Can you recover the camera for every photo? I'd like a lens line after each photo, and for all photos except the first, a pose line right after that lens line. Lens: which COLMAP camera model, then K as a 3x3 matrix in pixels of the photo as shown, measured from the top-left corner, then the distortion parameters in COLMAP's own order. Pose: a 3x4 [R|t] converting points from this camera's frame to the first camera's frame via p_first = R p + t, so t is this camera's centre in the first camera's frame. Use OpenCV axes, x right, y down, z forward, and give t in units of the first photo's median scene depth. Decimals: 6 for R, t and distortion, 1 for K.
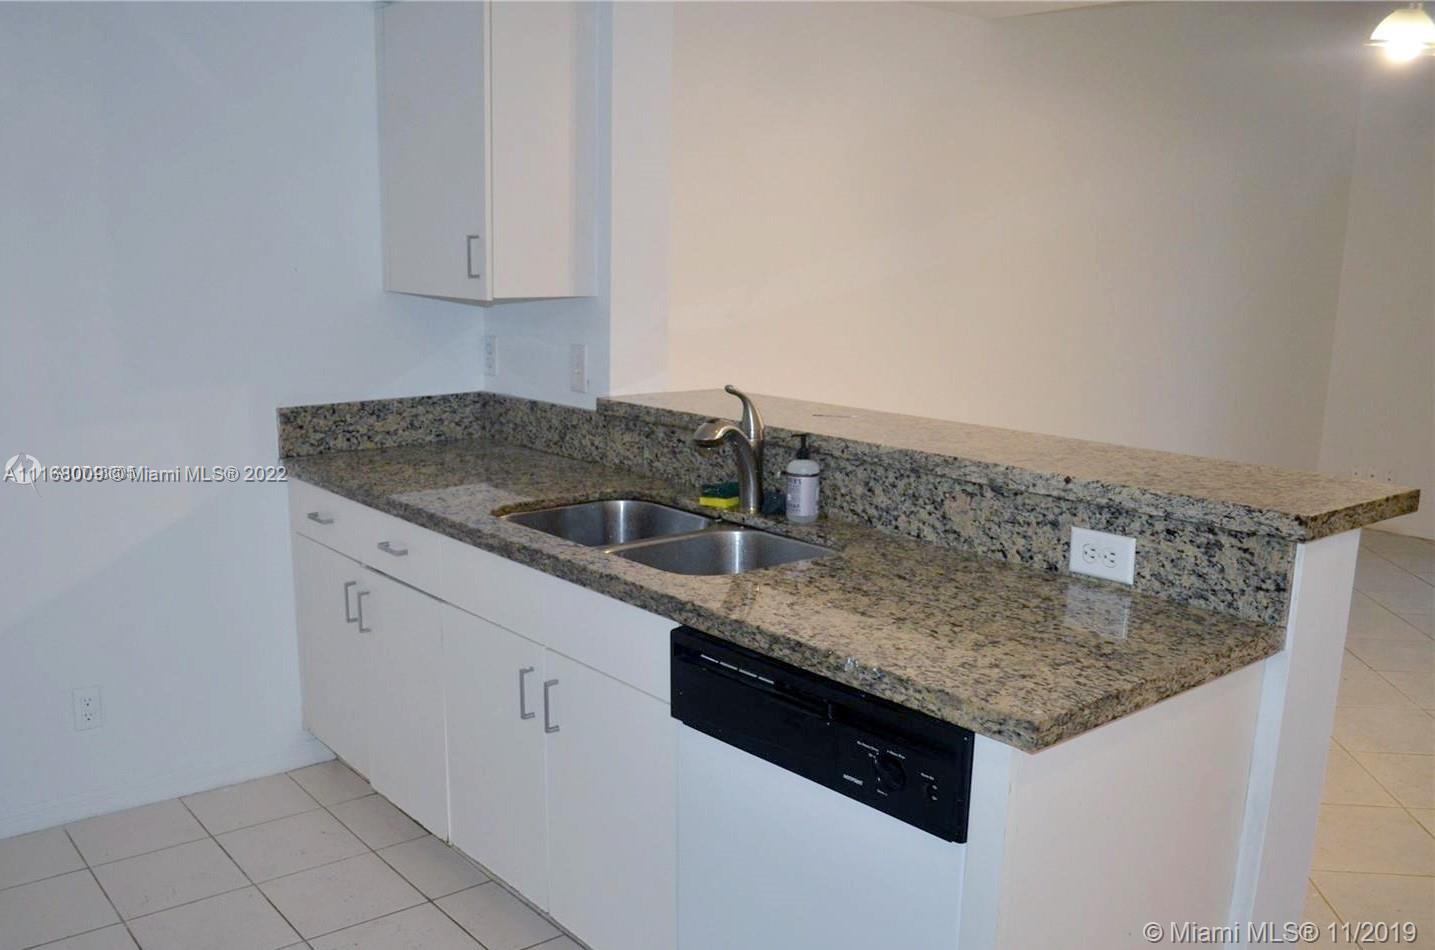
lens RADIAL K [[1235.8, 0, 628.3], [0, 1235.8, 542.5], [0, 0, 1]] dist [-0.087322, 0.008489]
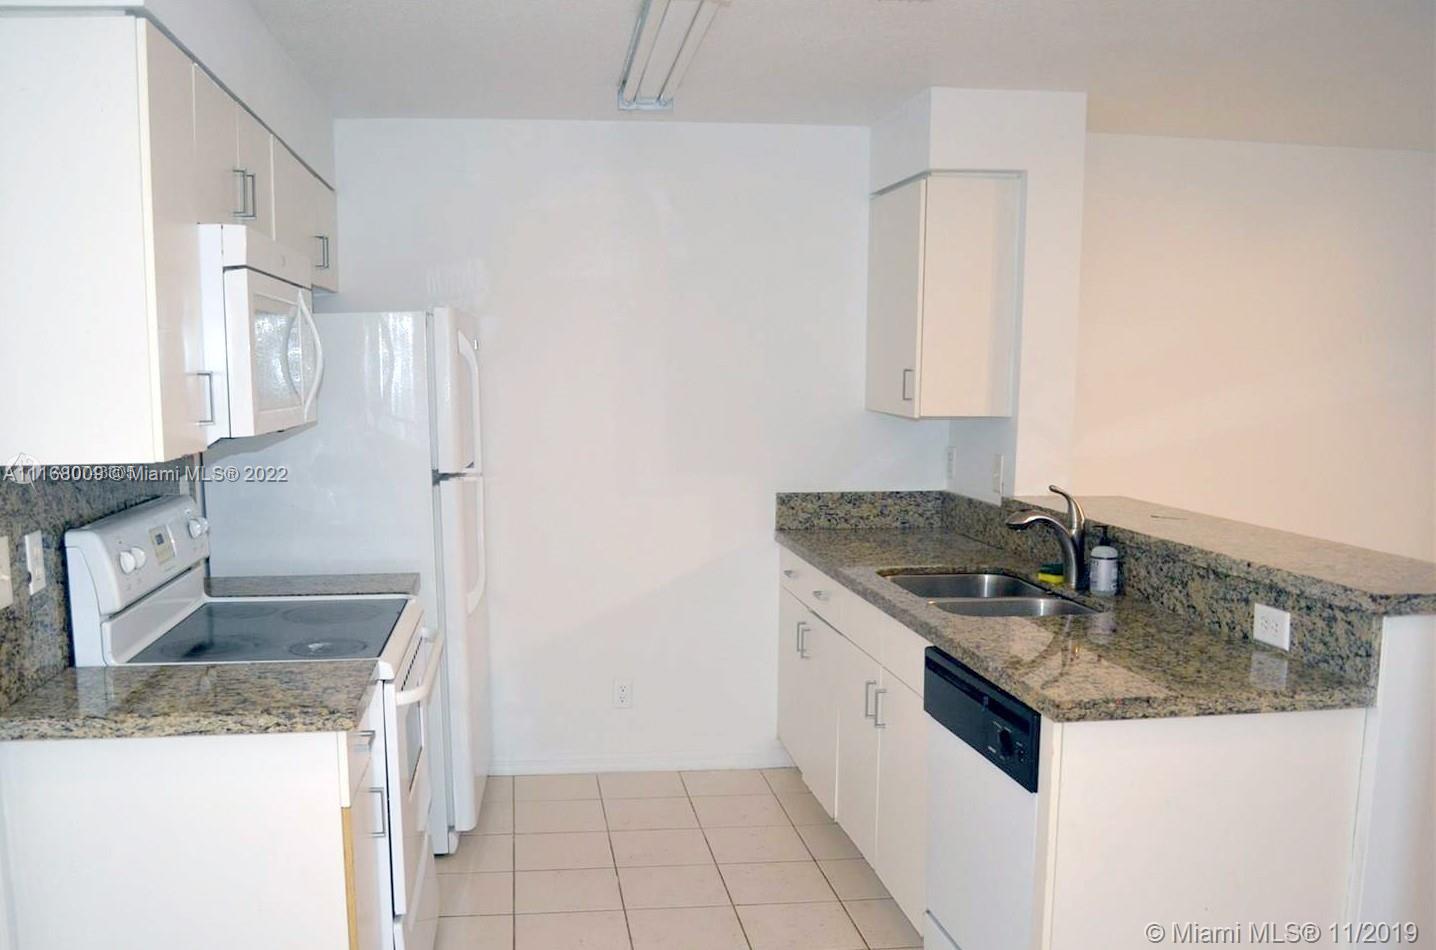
lens RADIAL K [[1236.7, 0, 628.8], [0, 1236.7, 542.6], [0, 0, 1]] dist [-0.087322, 0.008489]
pose [[0.853207, 0.067920, -0.517131, 0.460751], [-0.116399, 0.991275, -0.061851, 0.078050], [0.508419, 0.112965, 0.853668, -0.389442]]
